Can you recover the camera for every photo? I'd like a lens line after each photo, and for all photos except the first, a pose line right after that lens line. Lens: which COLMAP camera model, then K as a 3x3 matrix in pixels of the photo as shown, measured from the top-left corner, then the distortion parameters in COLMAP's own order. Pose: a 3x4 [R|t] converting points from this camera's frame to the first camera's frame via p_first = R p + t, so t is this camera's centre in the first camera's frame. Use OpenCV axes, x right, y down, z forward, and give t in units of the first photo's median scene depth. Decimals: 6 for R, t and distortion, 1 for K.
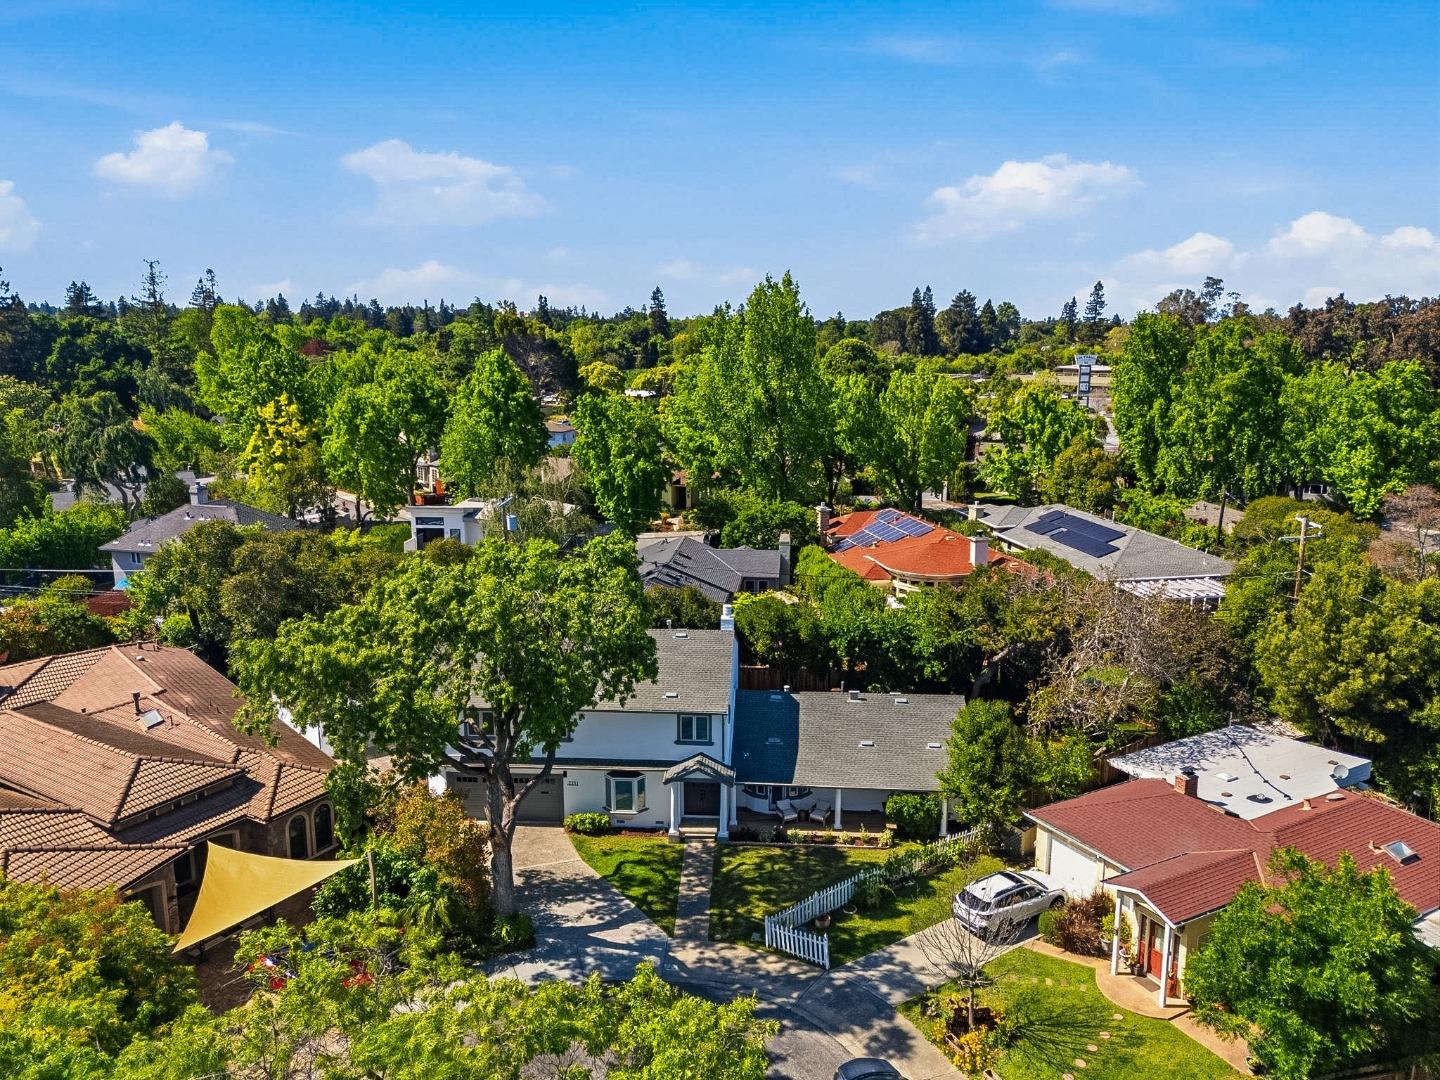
lens RADIAL K [[1058.3, 0, 720.0], [0, 1058.3, 540.0], [0, 0, 1]] dist [0.070032, -0.062963]
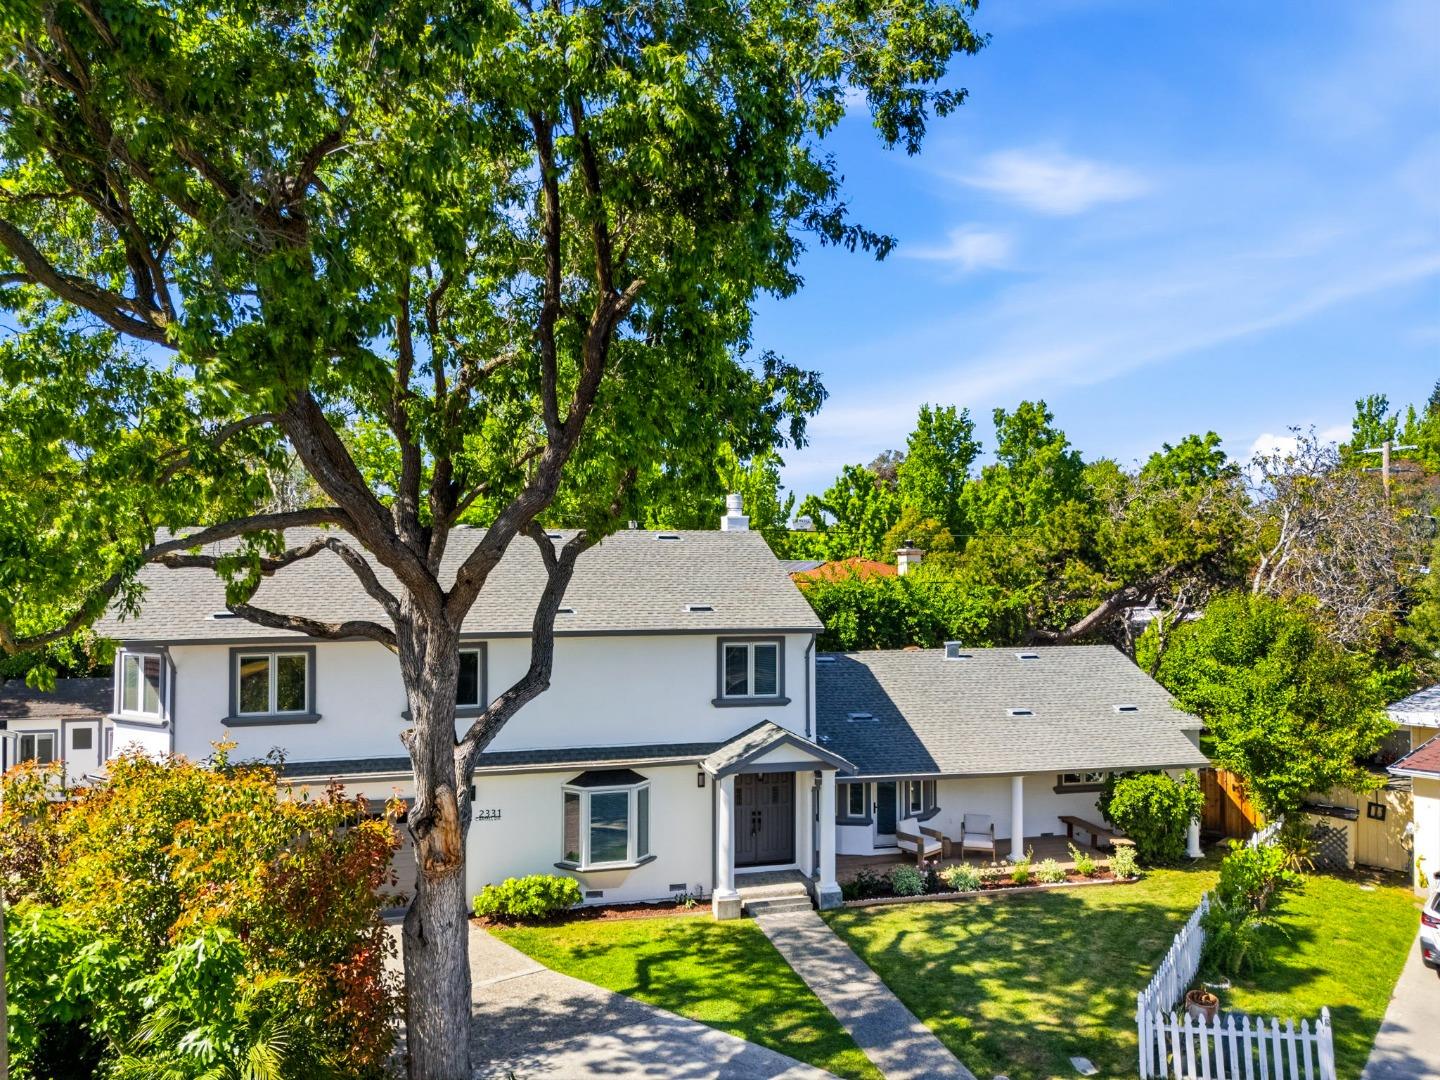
lens RADIAL K [[1058.3, 0, 720.0], [0, 1058.3, 540.0], [0, 0, 1]] dist [0.070032, -0.062963]
pose [[0.950749, 0.006144, 0.309900, -0.180951], [0.059645, 0.977491, -0.202368, 0.206643], [-0.304168, 0.210886, 0.928983, 0.511353]]
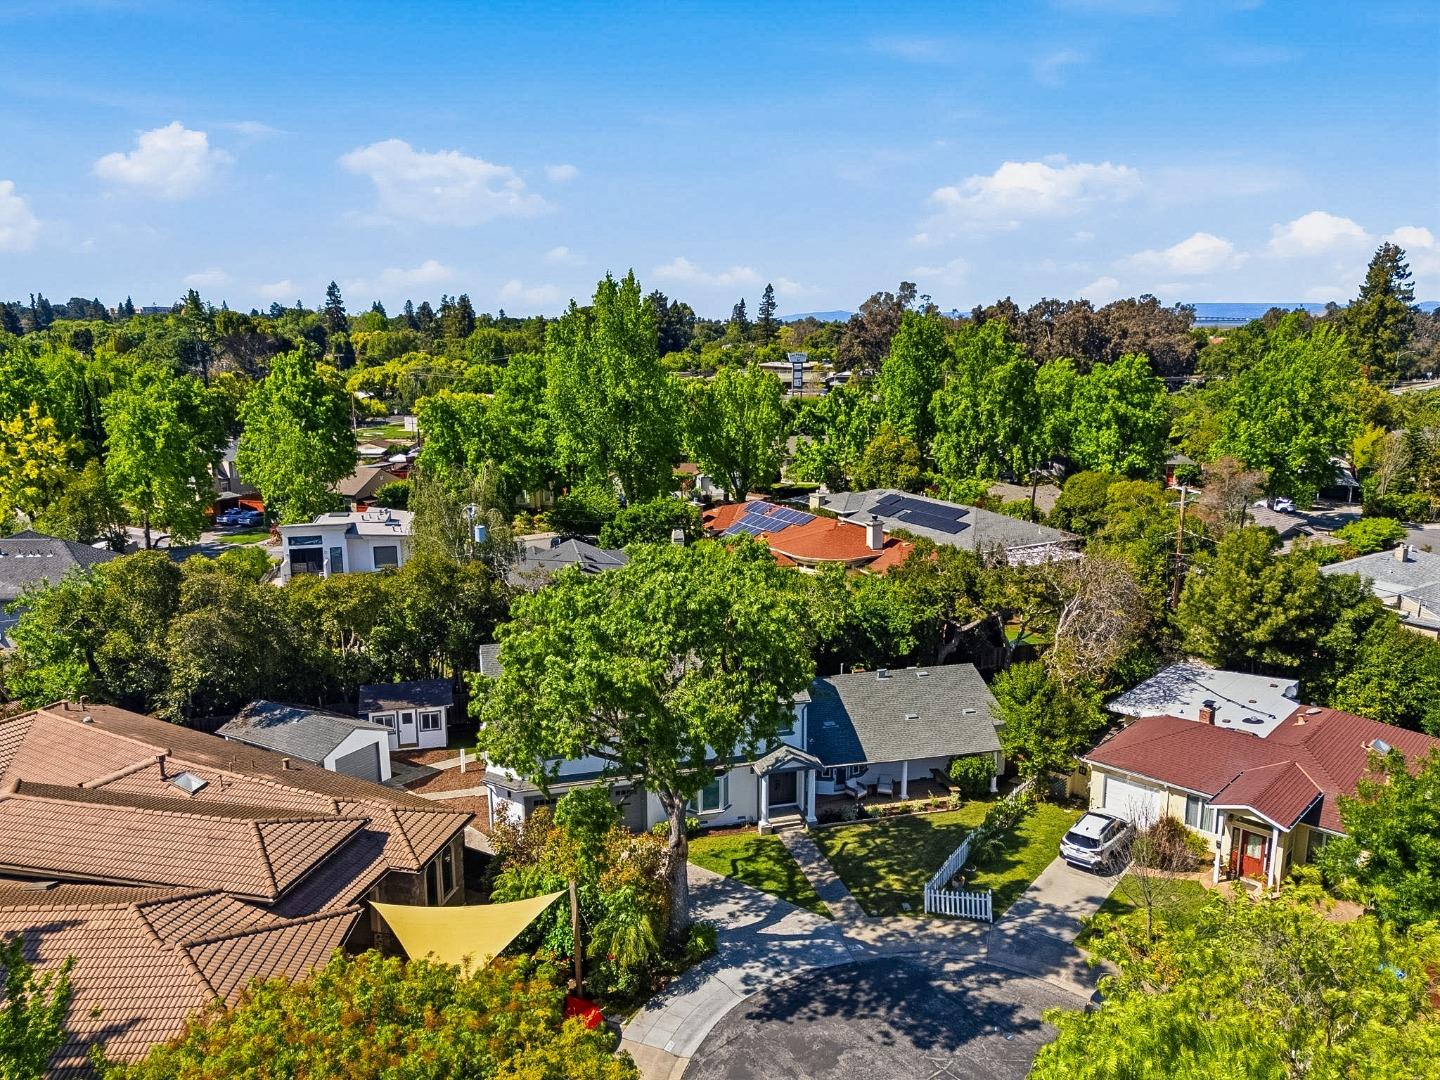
lens RADIAL K [[1058.3, 0, 720.0], [0, 1058.3, 540.0], [0, 0, 1]] dist [0.070032, -0.062963]
pose [[0.948760, -0.065397, 0.309157, -0.360564], [0.065032, 0.997817, 0.011495, -0.009567], [-0.309234, 0.009200, 0.950941, 0.045081]]
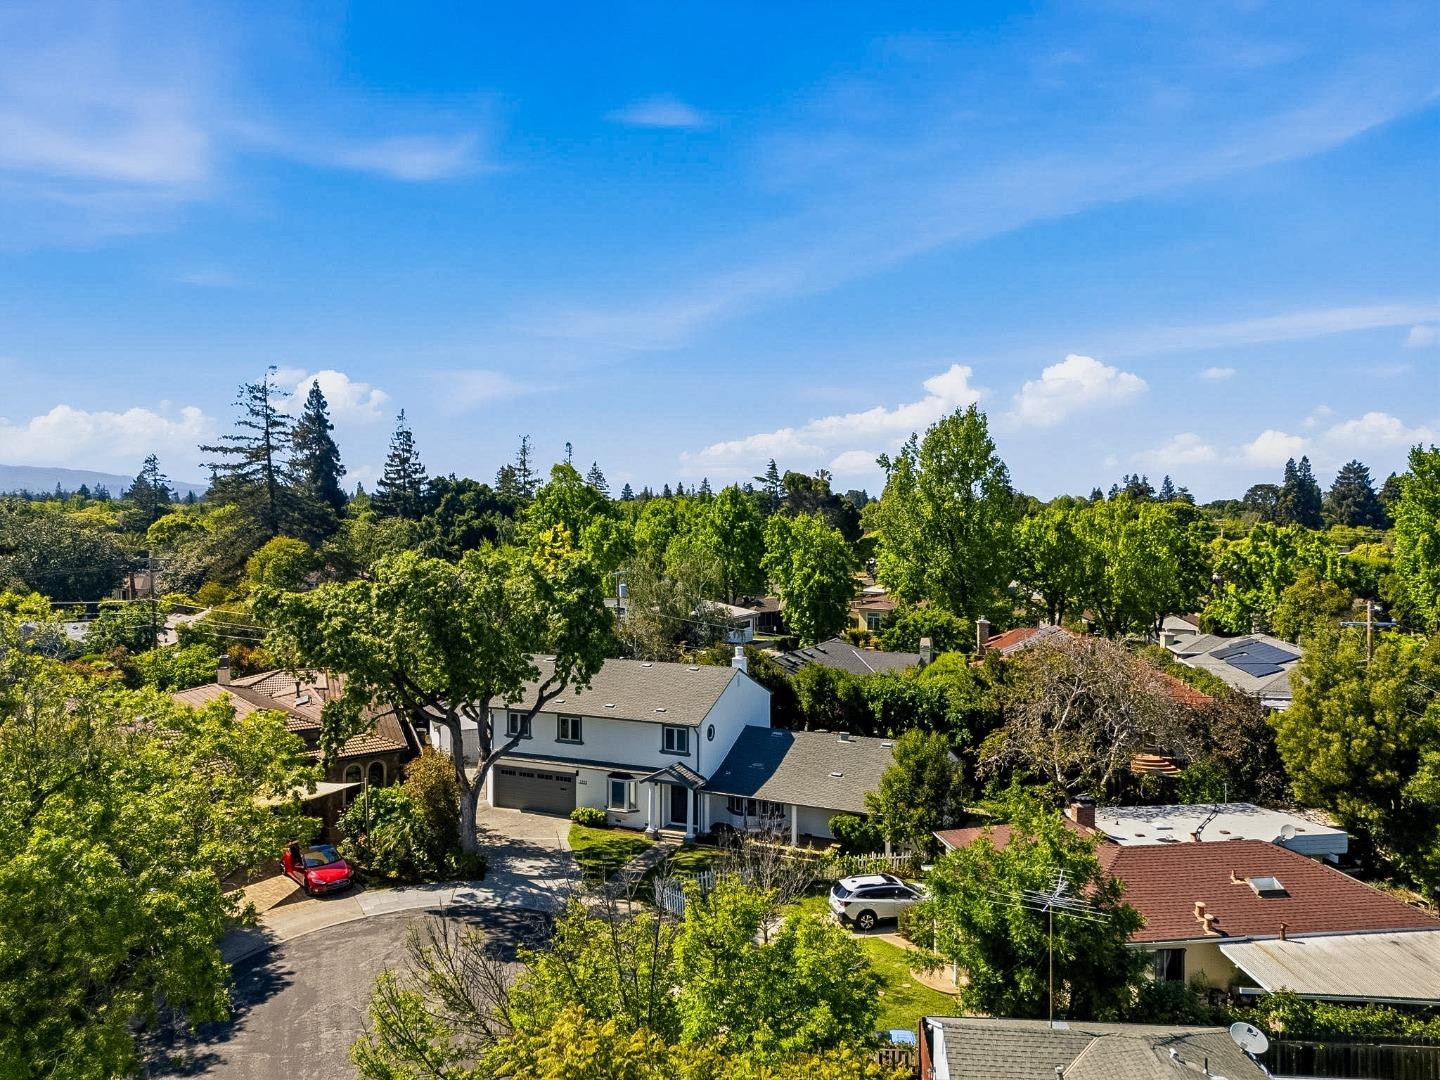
lens RADIAL K [[1058.3, 0, 720.0], [0, 1058.3, 540.0], [0, 0, 1]] dist [0.070032, -0.062963]
pose [[0.935544, 0.011331, -0.353029, 0.404361], [-0.072989, 0.984115, -0.161837, 0.140052], [0.345587, 0.177173, 0.921509, -0.078034]]
